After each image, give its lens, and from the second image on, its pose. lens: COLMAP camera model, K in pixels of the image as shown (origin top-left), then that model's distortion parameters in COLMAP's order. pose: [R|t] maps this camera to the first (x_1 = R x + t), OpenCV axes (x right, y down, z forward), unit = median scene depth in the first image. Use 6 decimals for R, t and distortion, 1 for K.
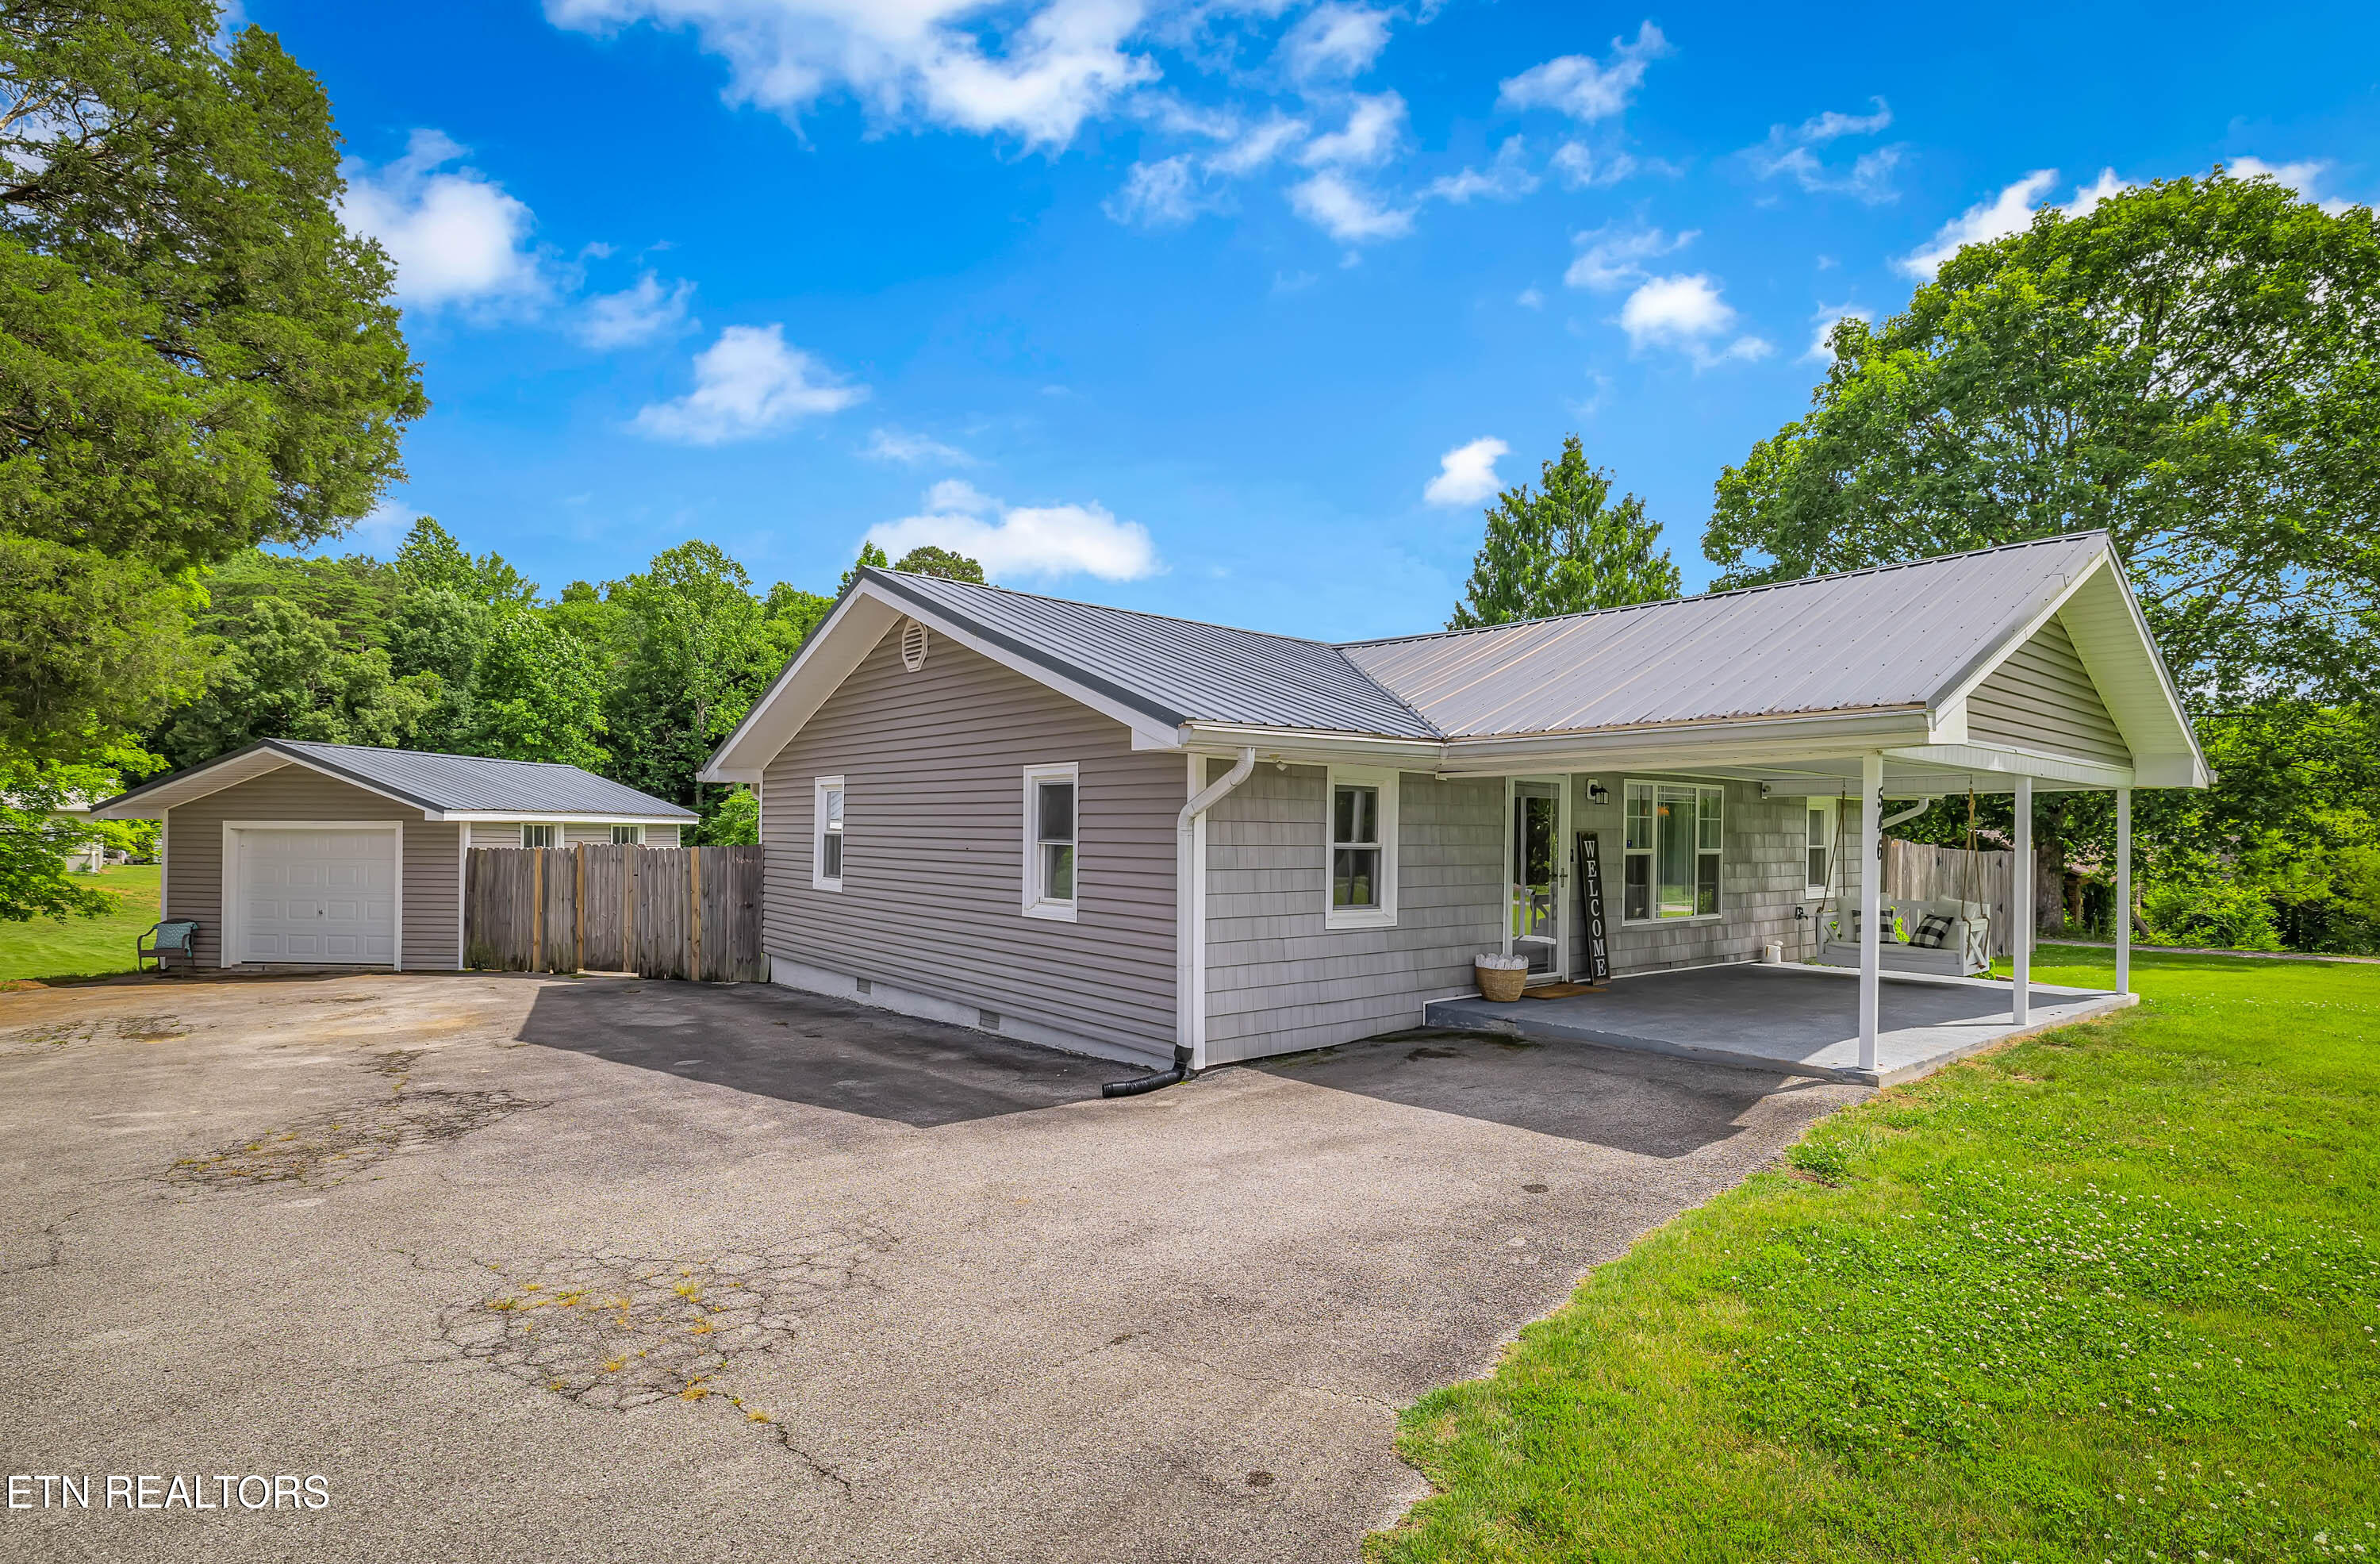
lens RADIAL K [[1179.2, 0, 1199.4], [0, 1179.2, 831.6], [0, 0, 1]] dist [-0.001920, 0.000252]
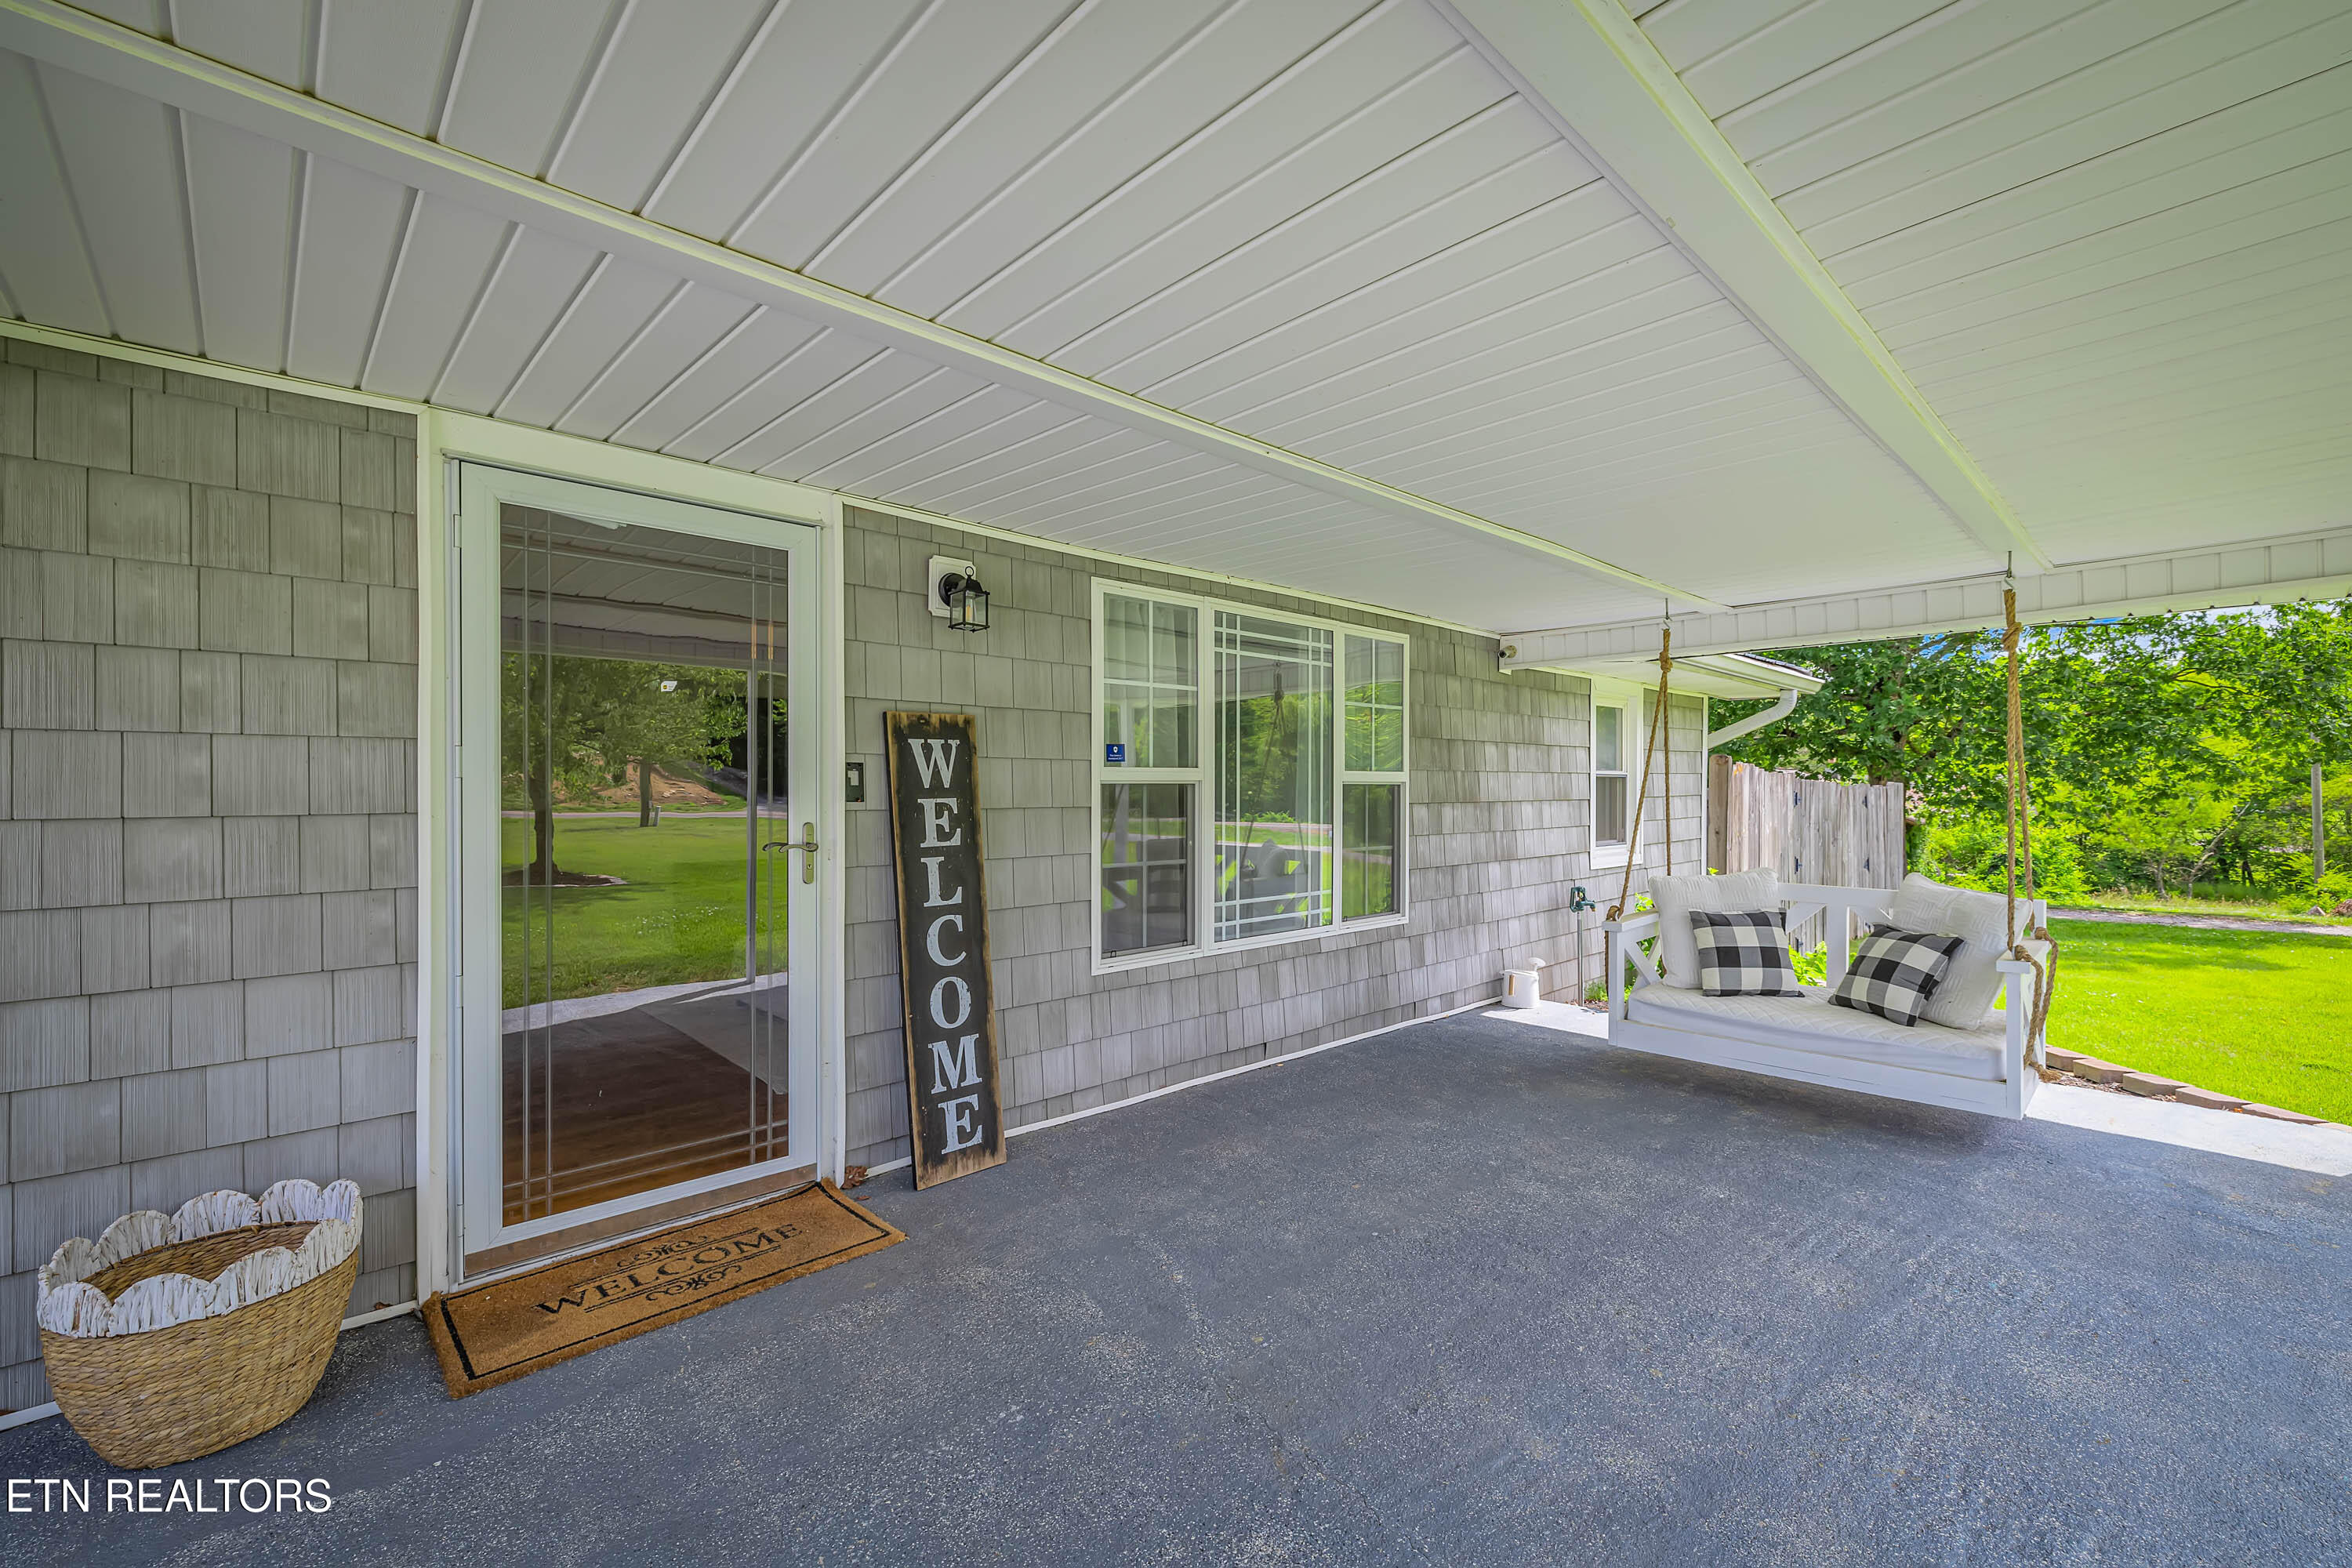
lens RADIAL K [[981.3, 0, 1172.0], [0, 981.3, 794.5], [0, 0, 1]] dist [-0.001332, 0.000270]
pose [[0.998493, -0.012948, 0.053325, 0.310010], [0.012652, 0.999903, 0.005890, 0.018444], [-0.053396, -0.005207, 0.998560, 0.582289]]
